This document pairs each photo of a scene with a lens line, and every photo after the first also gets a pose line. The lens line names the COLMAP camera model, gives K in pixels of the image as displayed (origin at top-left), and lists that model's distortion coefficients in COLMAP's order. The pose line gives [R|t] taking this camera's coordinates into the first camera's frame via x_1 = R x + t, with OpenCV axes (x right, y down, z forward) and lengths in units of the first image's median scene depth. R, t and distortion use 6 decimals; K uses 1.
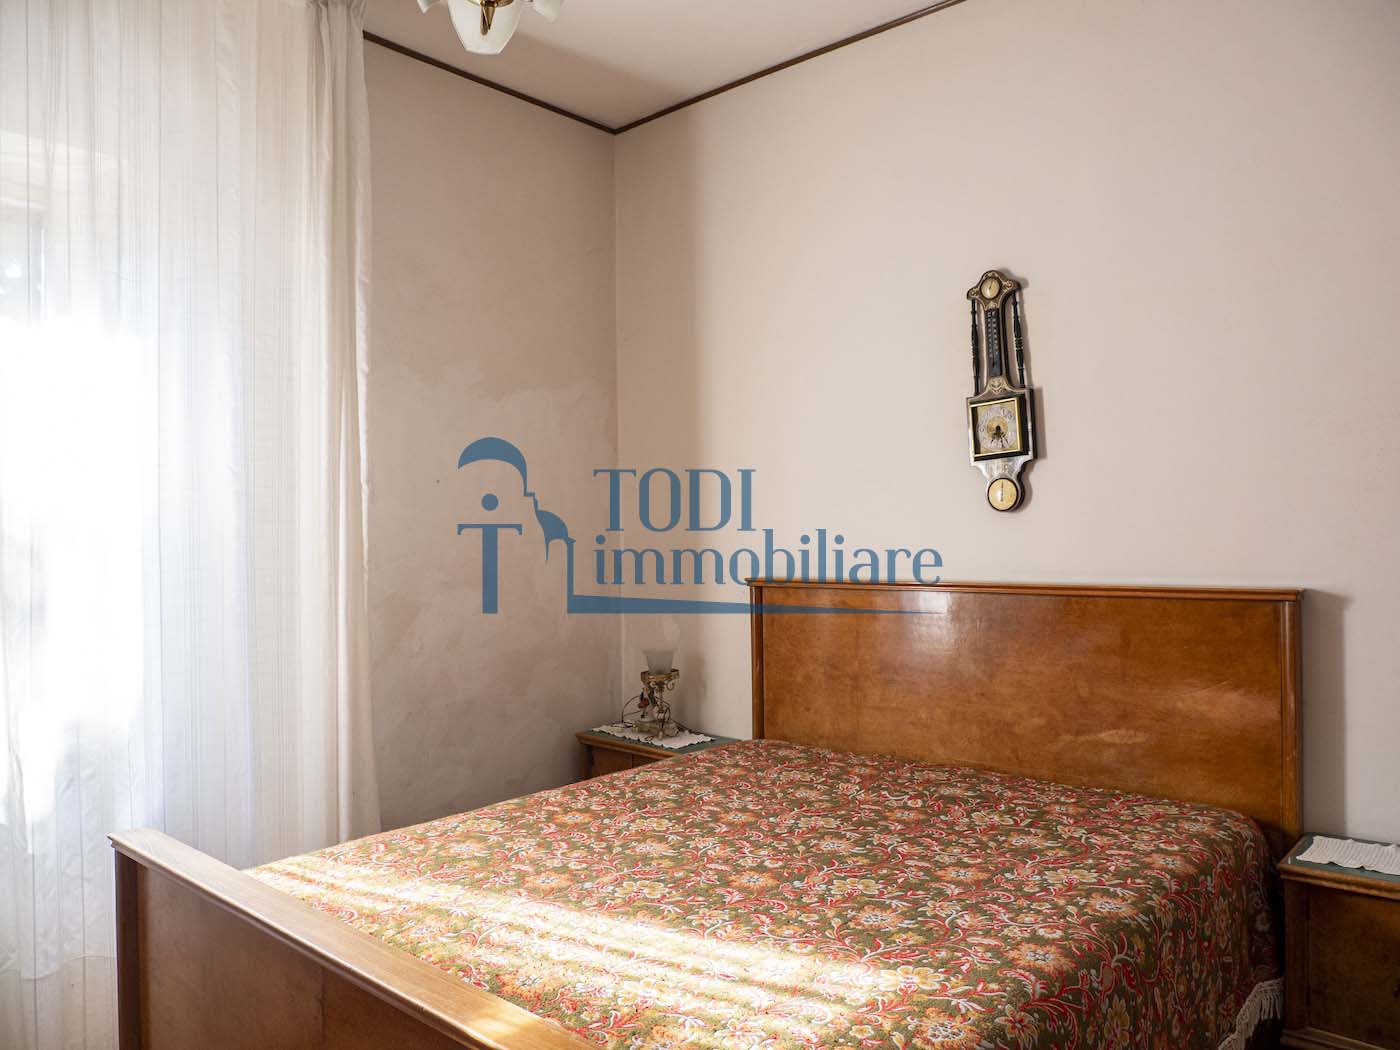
lens RADIAL K [[1023.2, 0, 706.7], [0, 1023.2, 524.1], [0, 0, 1]] dist [-0.067859, 0.033017]
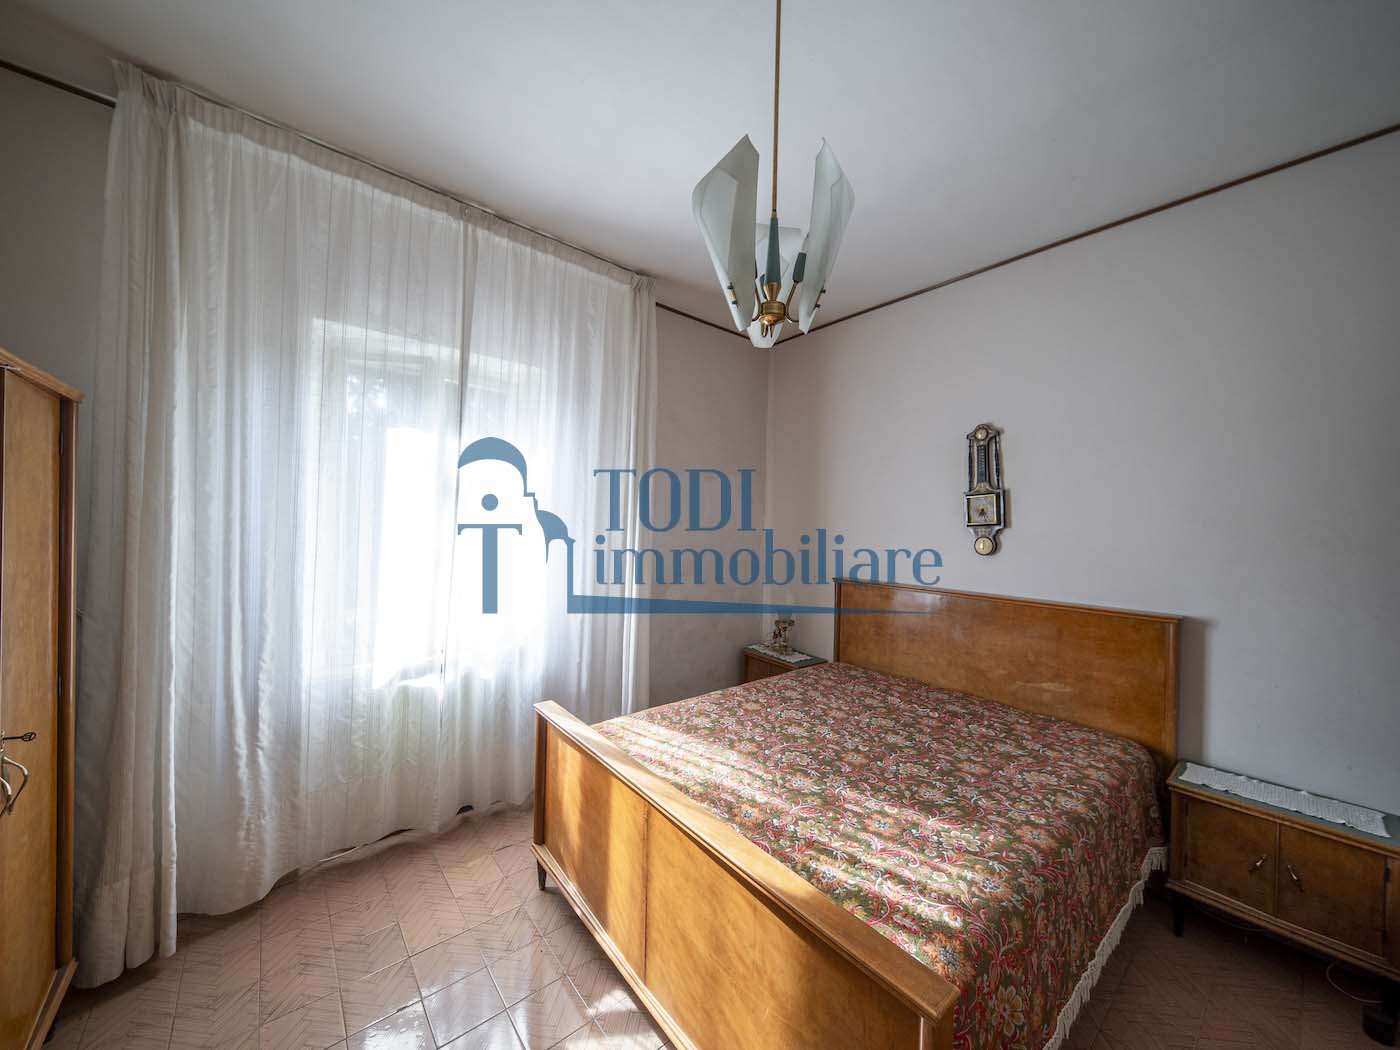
lens RADIAL K [[500.6, 0, 701.3], [0, 500.6, 520.2], [0, 0, 1]] dist [-0.005573, -0.000011]
pose [[0.986195, 0.036926, -0.161420, -0.086476], [-0.037323, 0.999303, 0.000579, -0.070095], [0.161329, 0.005454, 0.986886, 0.026044]]
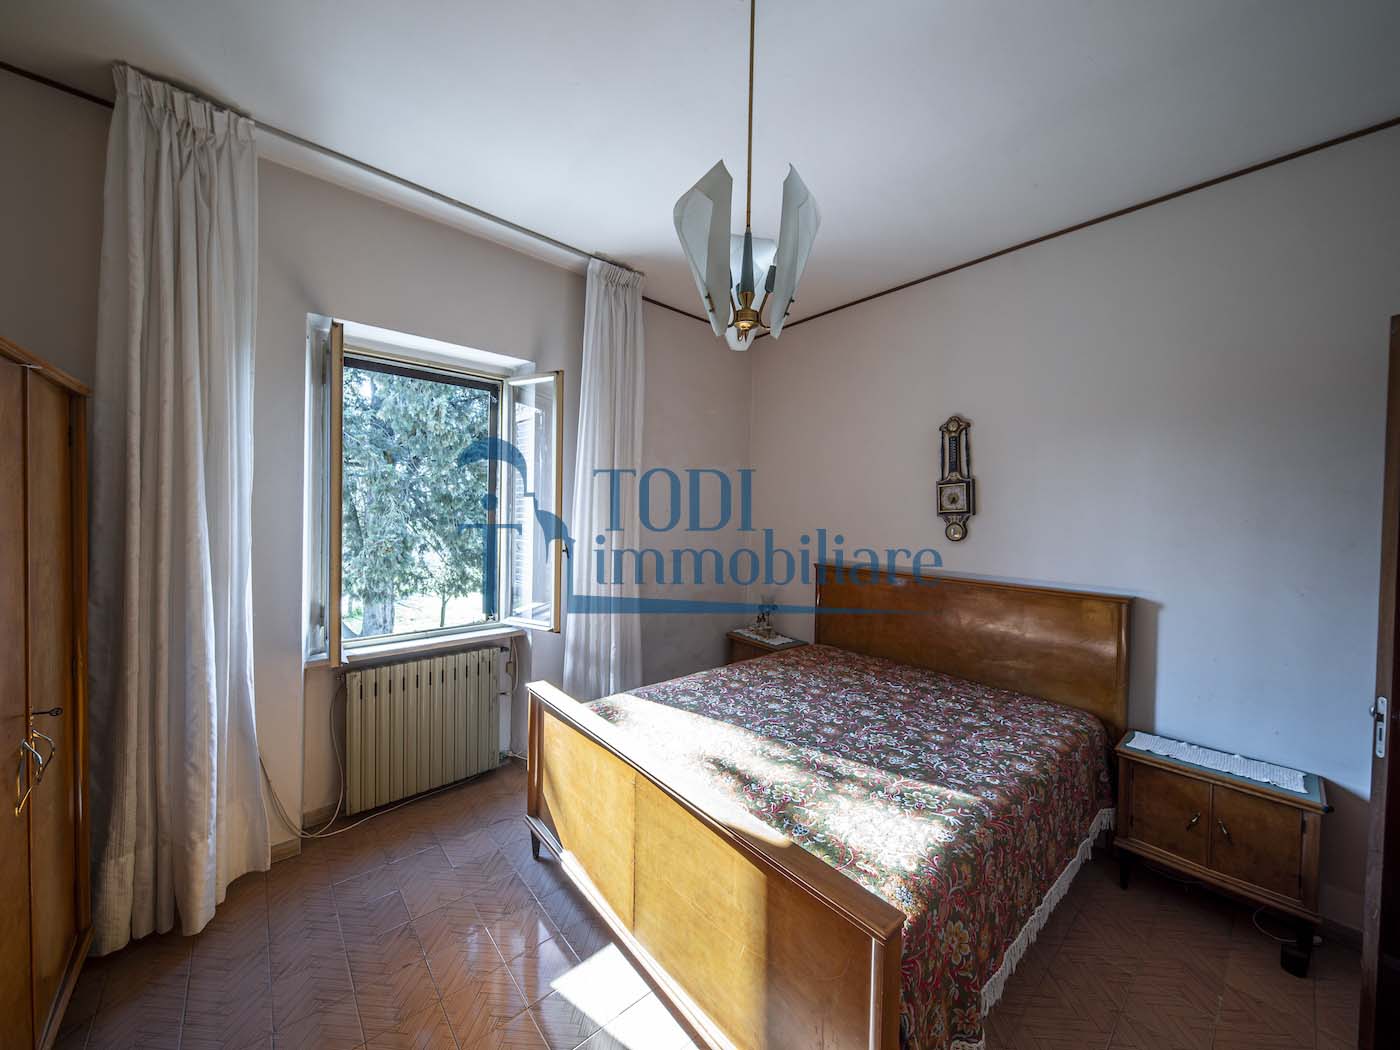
lens RADIAL K [[500.6, 0, 701.7], [0, 500.6, 516.1], [0, 0, 1]] dist [-0.005573, -0.000011]
pose [[0.989885, 0.036685, -0.137045, -0.072199], [-0.035066, 0.999284, 0.014213, -0.069594], [0.137468, -0.009264, 0.990463, -0.017493]]
